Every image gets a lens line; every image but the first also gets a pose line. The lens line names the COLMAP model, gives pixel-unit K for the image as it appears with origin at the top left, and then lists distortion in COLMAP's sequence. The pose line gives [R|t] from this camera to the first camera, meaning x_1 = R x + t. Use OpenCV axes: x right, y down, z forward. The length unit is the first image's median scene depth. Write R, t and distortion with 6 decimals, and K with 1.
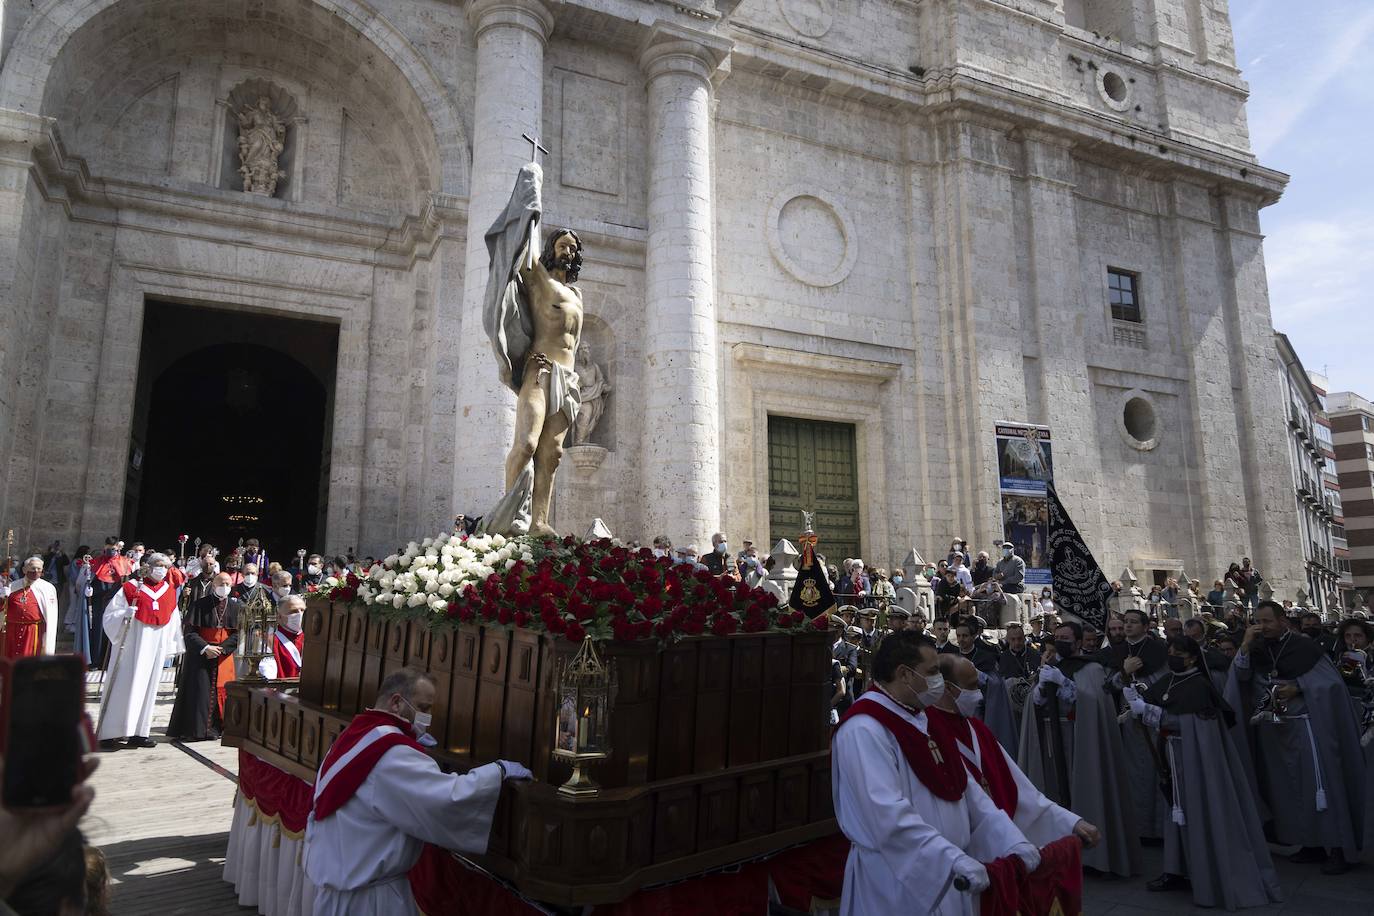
lens RADIAL K [[940.7, 0, 687.0], [0, 940.7, 458.0], [0, 0, 1]] dist [0.008215, -0.001847]
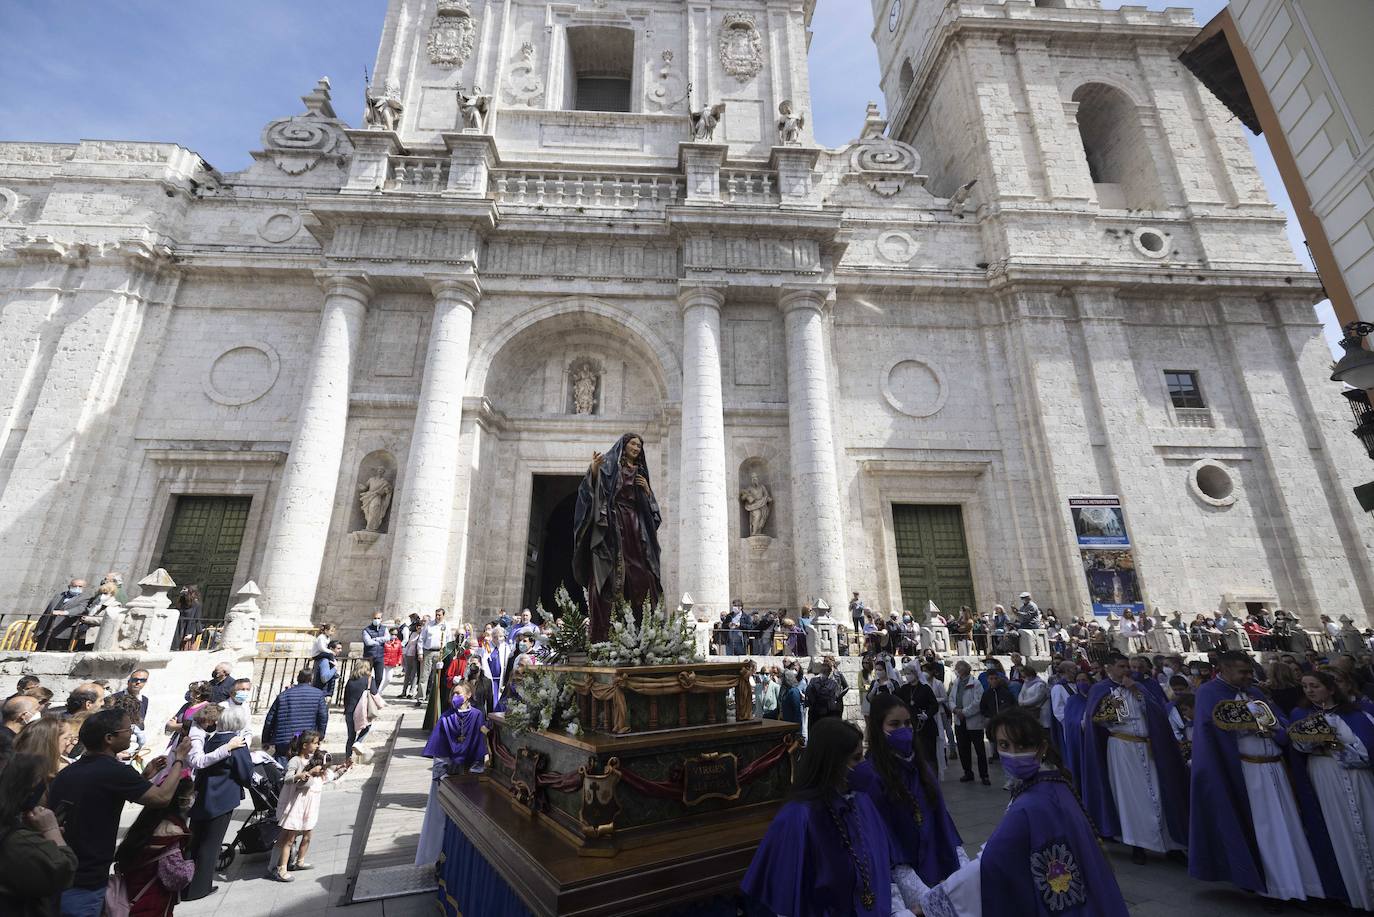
lens RADIAL K [[593.3, 0, 678.4], [0, 593.3, 450.8], [0, 0, 1]] dist [0.002134, 0.000200]
pose [[0.925144, -0.111071, -0.363003, 0.151810], [0.062562, 0.987773, -0.142792, -0.019073], [0.374425, 0.109393, 0.920782, -0.035663]]
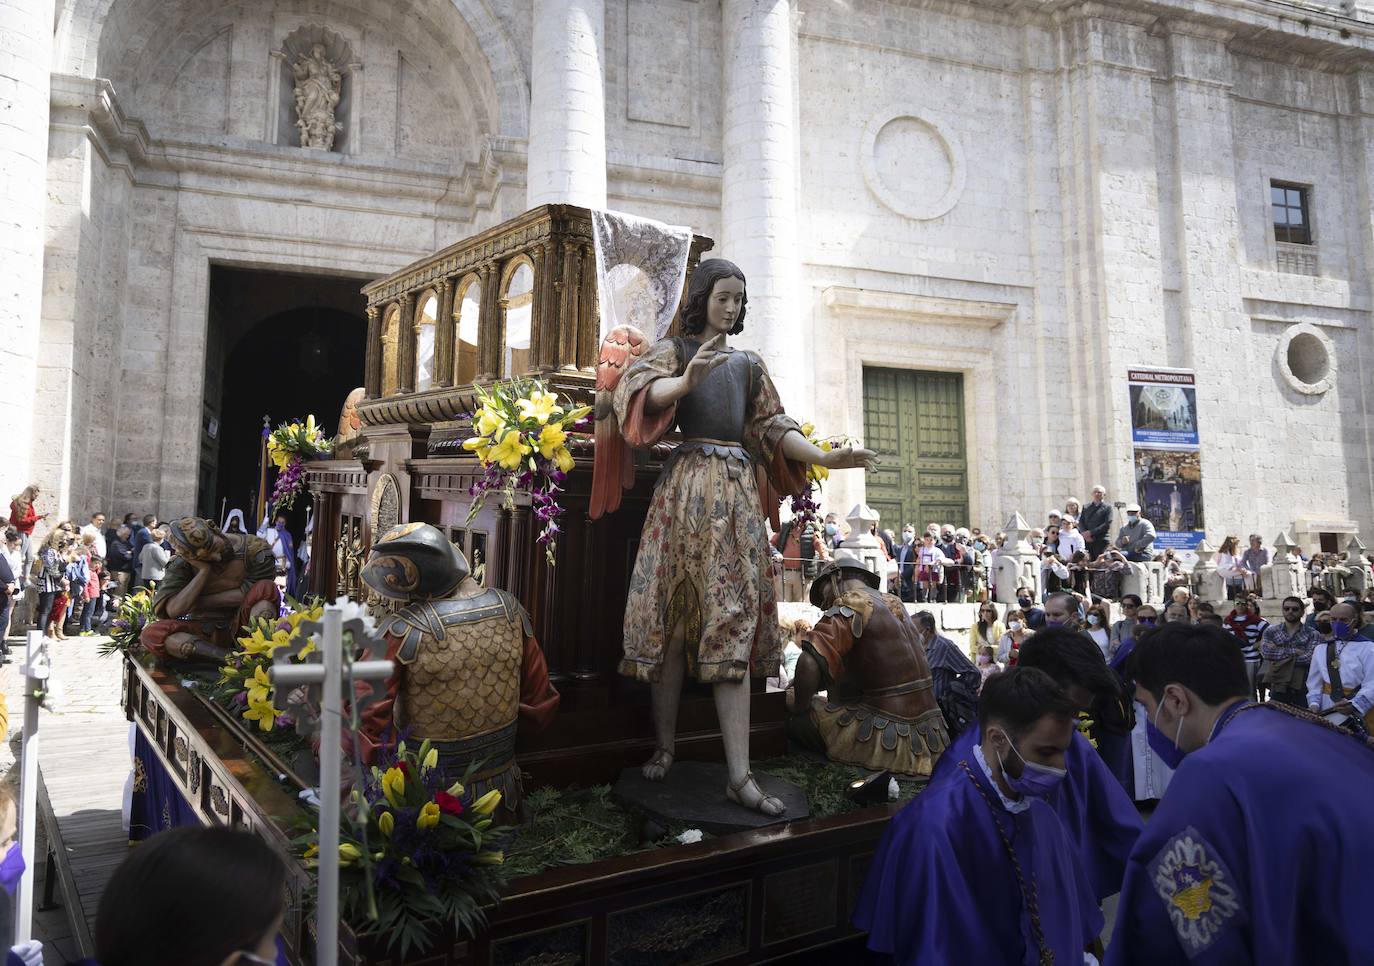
lens RADIAL K [[985.6, 0, 657.2], [0, 985.6, 485.0], [0, 0, 1]] dist [0.010444, -0.002700]
pose [[0.990537, -0.011847, -0.136732, 0.022009], [0.021135, 0.997551, 0.066676, 0.001731], [0.135607, -0.068935, 0.988362, 0.028491]]
